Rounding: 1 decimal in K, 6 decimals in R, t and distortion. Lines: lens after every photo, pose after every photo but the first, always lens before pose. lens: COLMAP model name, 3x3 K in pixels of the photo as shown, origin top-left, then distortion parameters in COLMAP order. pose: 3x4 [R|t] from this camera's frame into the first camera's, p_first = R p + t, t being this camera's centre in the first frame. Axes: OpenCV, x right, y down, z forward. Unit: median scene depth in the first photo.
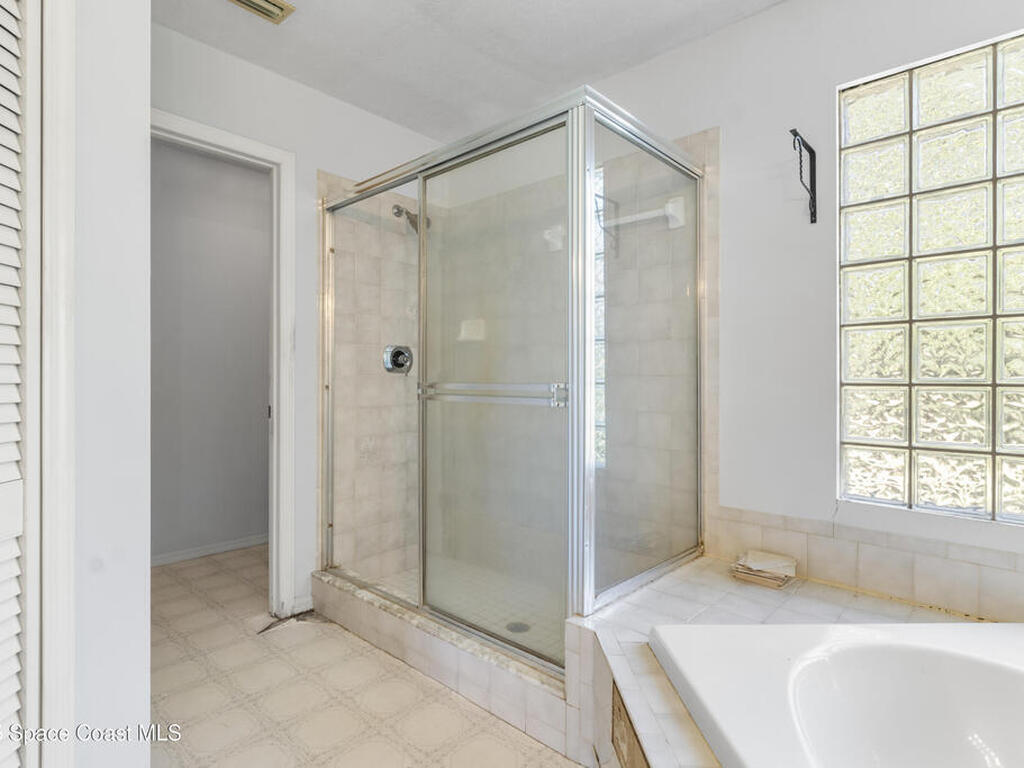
lens RADIAL K [[551.5, 0, 514.7], [0, 551.5, 381.0], [0, 0, 1]] dist [-0.000079, 0.001047]
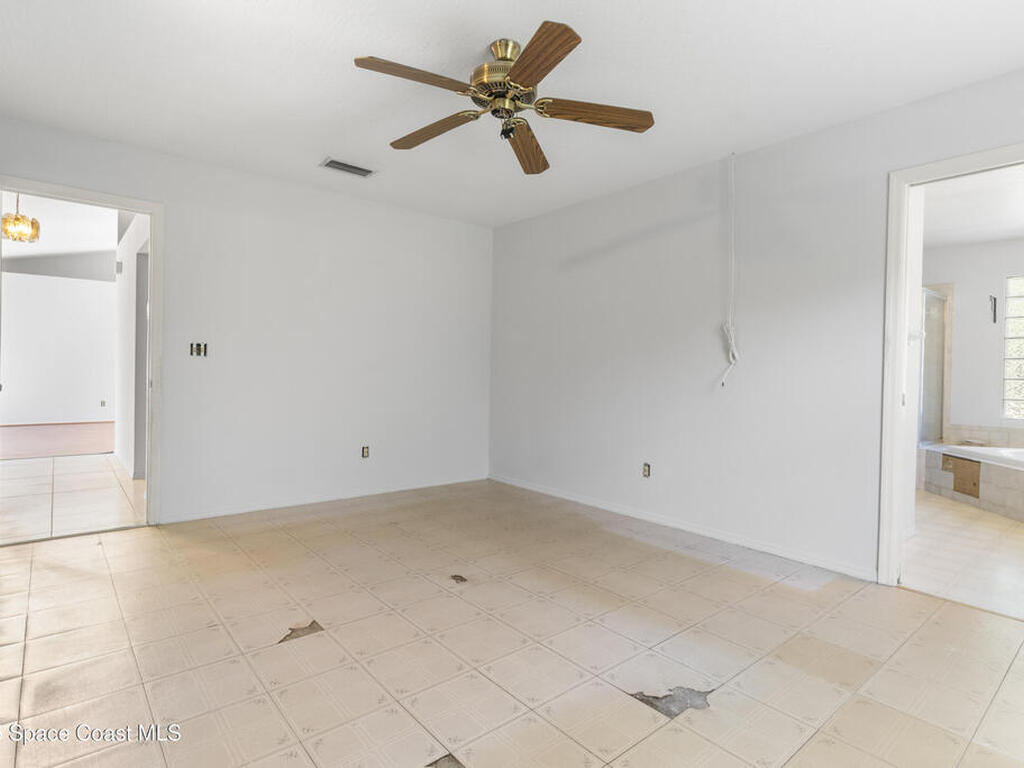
lens RADIAL K [[551.5, 0, 509.4], [0, 551.5, 384.0], [0, 0, 1]] dist [-0.000079, 0.001047]
pose [[0.991785, 0.015518, -0.126971, -1.503535], [-0.012740, 0.999662, 0.022663, -0.002110], [0.127280, -0.020859, 0.991648, -2.050166]]
